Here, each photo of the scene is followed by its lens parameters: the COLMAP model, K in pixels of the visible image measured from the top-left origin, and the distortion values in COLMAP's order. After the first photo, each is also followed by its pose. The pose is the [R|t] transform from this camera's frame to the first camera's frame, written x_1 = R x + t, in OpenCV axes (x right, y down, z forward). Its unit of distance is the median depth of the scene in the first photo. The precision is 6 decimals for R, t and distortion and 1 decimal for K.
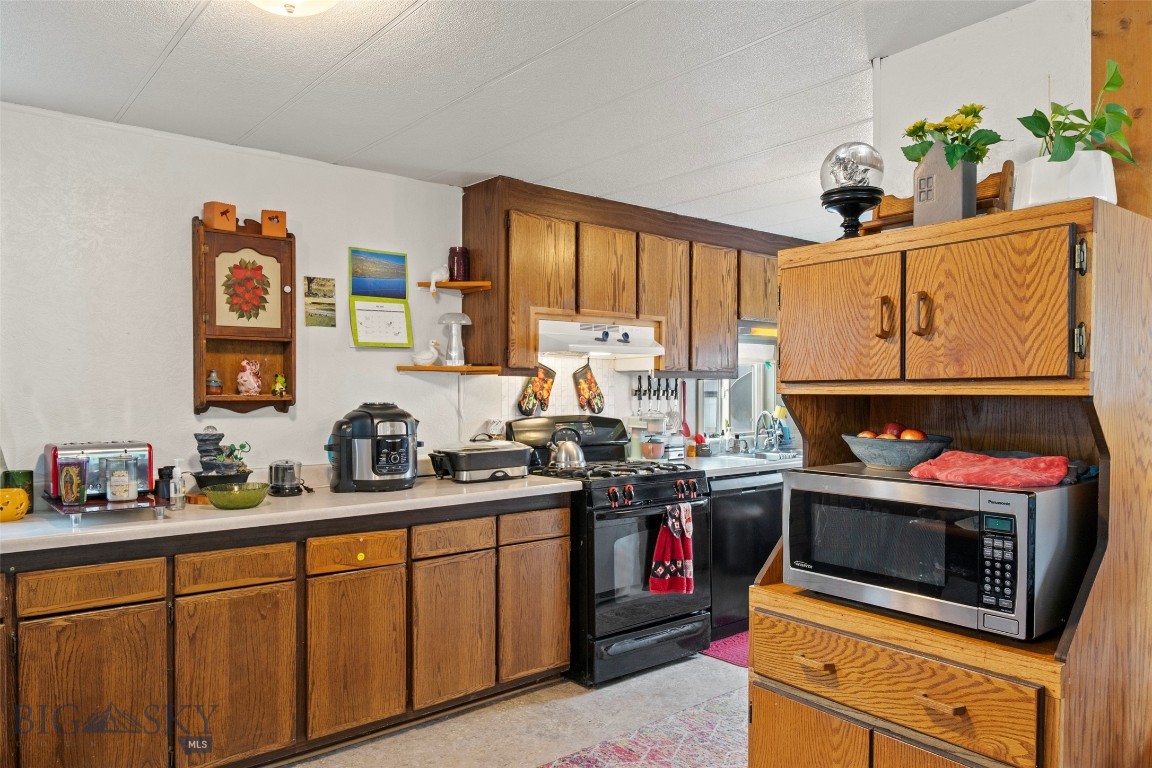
lens RADIAL K [[785.3, 0, 570.1], [0, 785.3, 411.0], [0, 0, 1]] dist [0.001629, 0.000159]
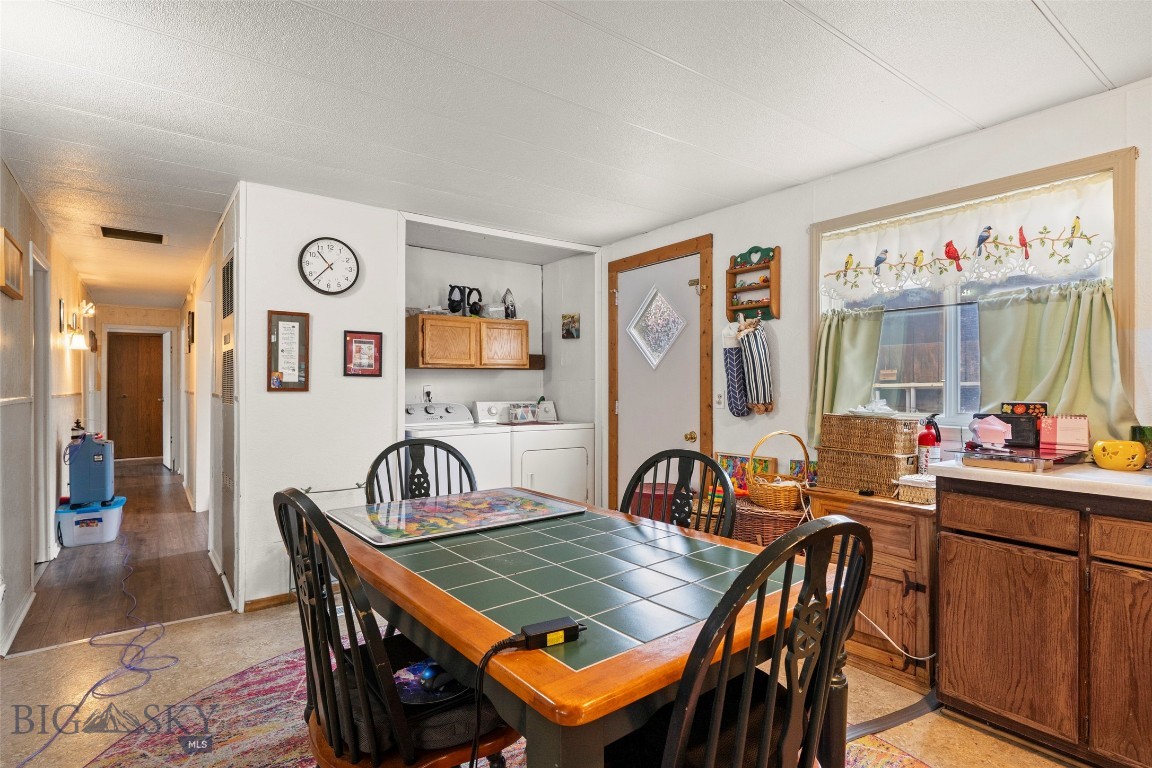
lens RADIAL K [[584.0, 0, 576.1], [0, 584.0, 386.6], [0, 0, 1]] dist [0.002270, -0.000896]
pose [[-0.048629, -0.000621, -0.998817, 0.075086], [-0.023015, 0.999735, 0.000499, 0.029758], [0.998552, 0.023012, -0.048630, 0.204671]]
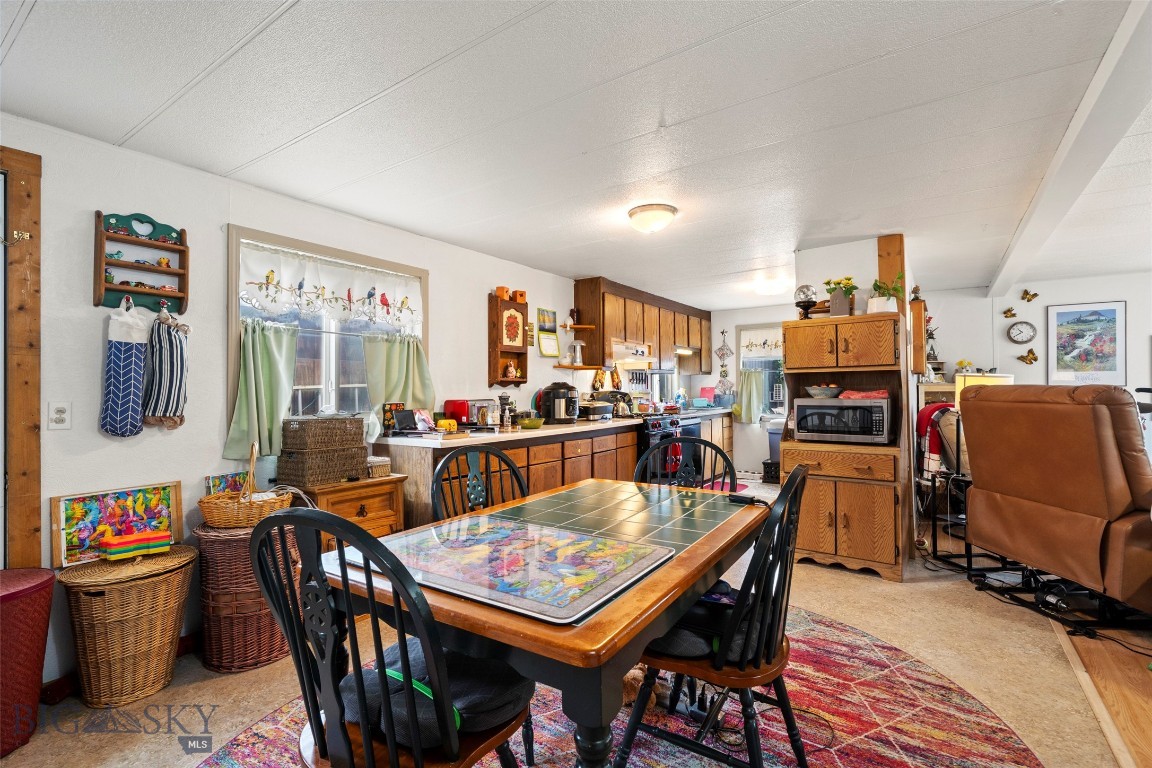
lens RADIAL K [[521.6, 0, 572.4], [0, 521.6, 385.0], [0, 0, 1]] dist [0.004121, 0.000626]
pose [[0.962321, -0.005777, 0.271855, -0.543905], [0.015827, 0.999269, -0.034788, 0.041759], [-0.271456, 0.037780, 0.961709, -0.324004]]
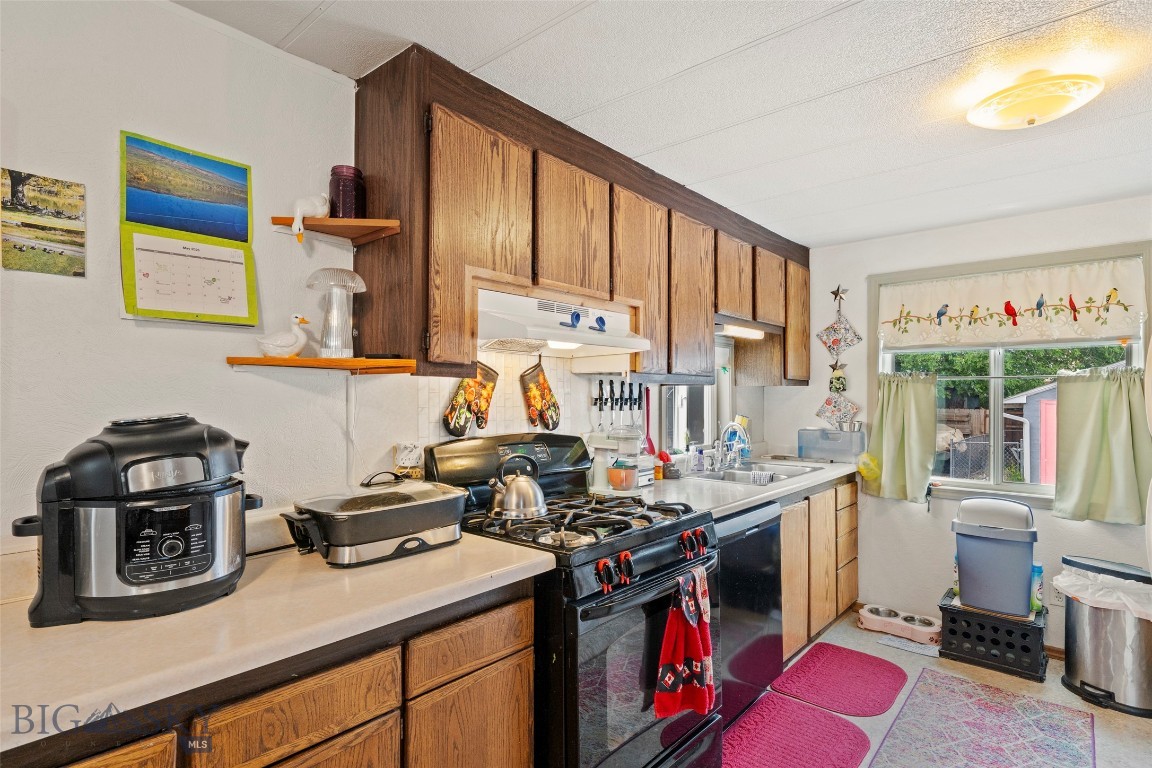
lens RADIAL K [[584.0, 0, 574.4], [0, 584.0, 393.8], [0, 0, 1]] dist [0.002270, -0.000896]
pose [[0.986789, 0.001567, 0.162006, -0.040737], [0.003622, 0.999490, -0.031729, -0.016181], [-0.161973, 0.031896, 0.986280, 0.541918]]
